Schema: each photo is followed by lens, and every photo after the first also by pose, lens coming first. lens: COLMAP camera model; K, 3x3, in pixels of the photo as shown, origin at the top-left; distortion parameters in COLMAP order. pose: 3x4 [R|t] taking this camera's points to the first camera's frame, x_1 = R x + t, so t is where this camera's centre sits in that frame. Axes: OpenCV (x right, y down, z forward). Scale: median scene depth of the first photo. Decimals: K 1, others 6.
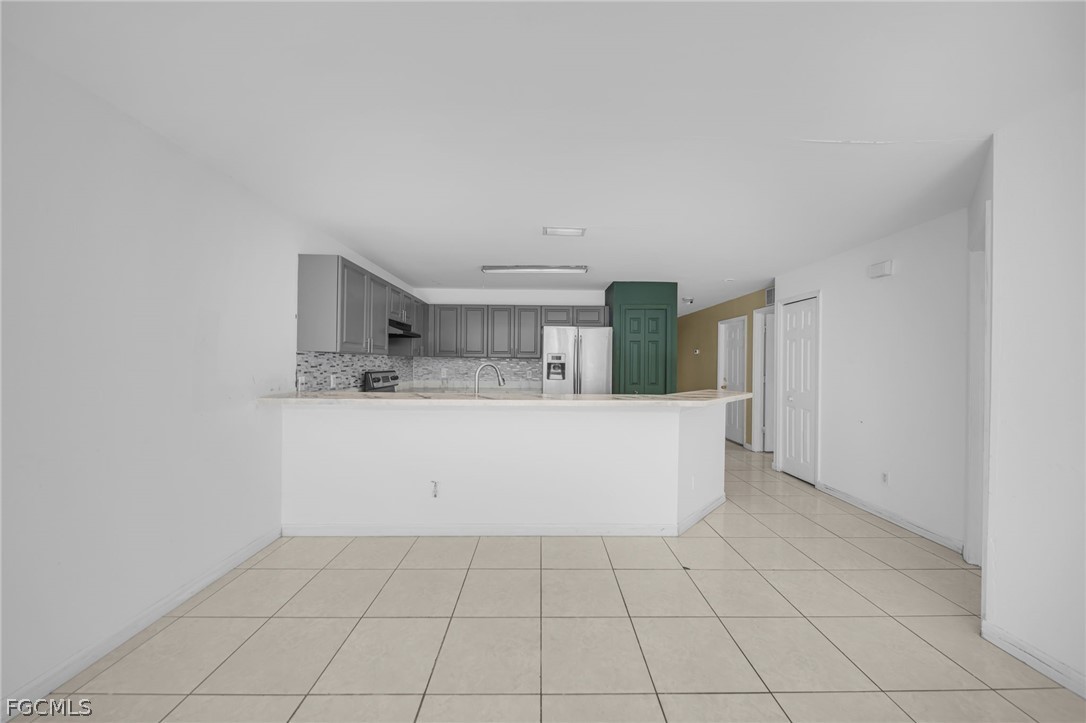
lens RADIAL K [[385.0, 0, 546.5], [0, 385.0, 363.0], [0, 0, 1]] dist [-0.002446, -0.000296]
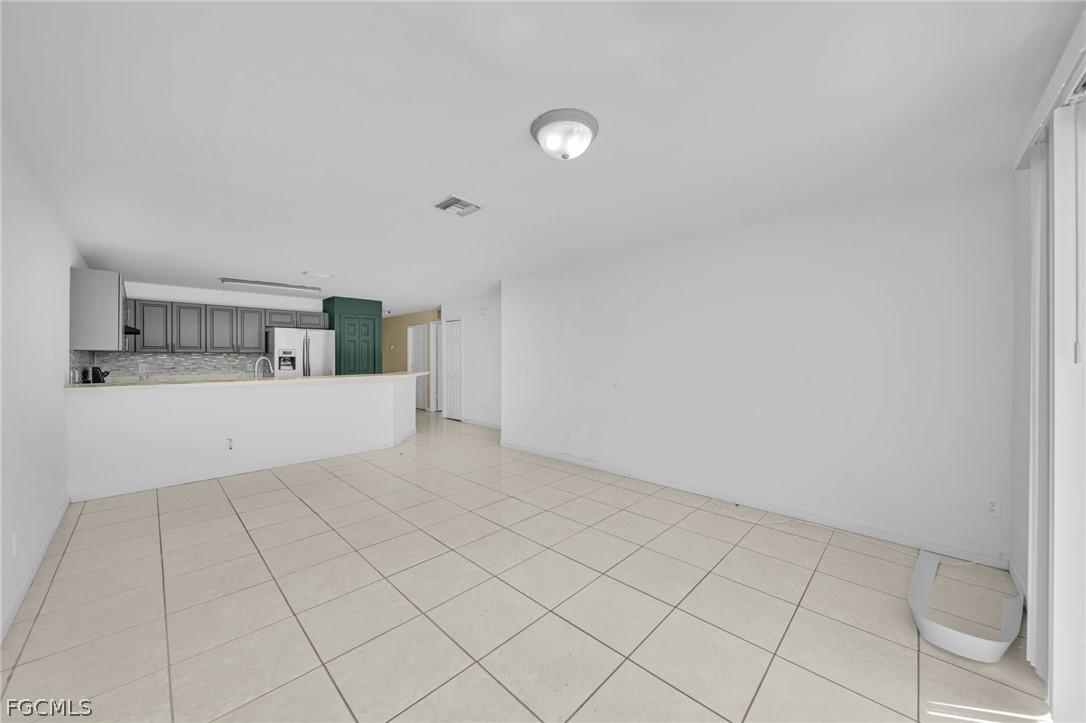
lens RADIAL K [[390.7, 0, 548.5], [0, 390.7, 357.3], [0, 0, 1]] dist [0.000109, -0.000019]
pose [[0.708366, -0.014155, 0.705703, -0.266100], [0.008990, 0.999899, 0.011033, -0.005040], [-0.705788, -0.001471, 0.708422, -0.509324]]
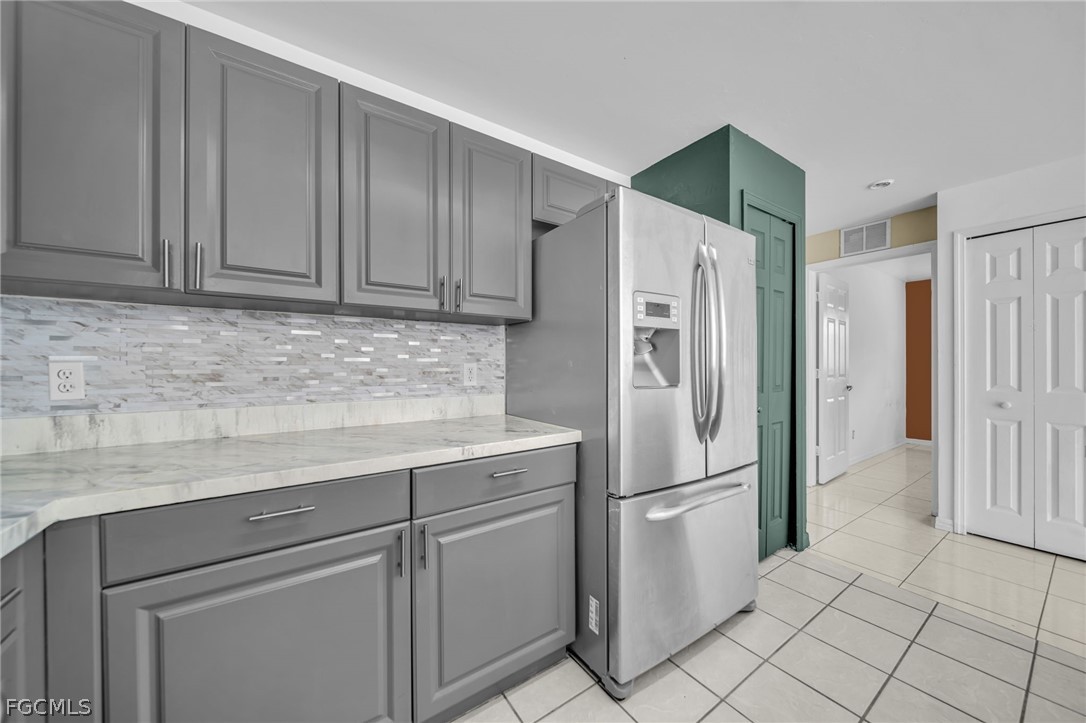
lens RADIAL K [[385.0, 0, 546.5], [0, 385.0, 363.0], [0, 0, 1]] dist [-0.002446, -0.000296]
pose [[0.837203, -0.007202, 0.546845, -0.190053], [0.008611, 0.999963, -0.000015, 0.023468], [-0.546825, 0.004722, 0.837234, 0.791882]]
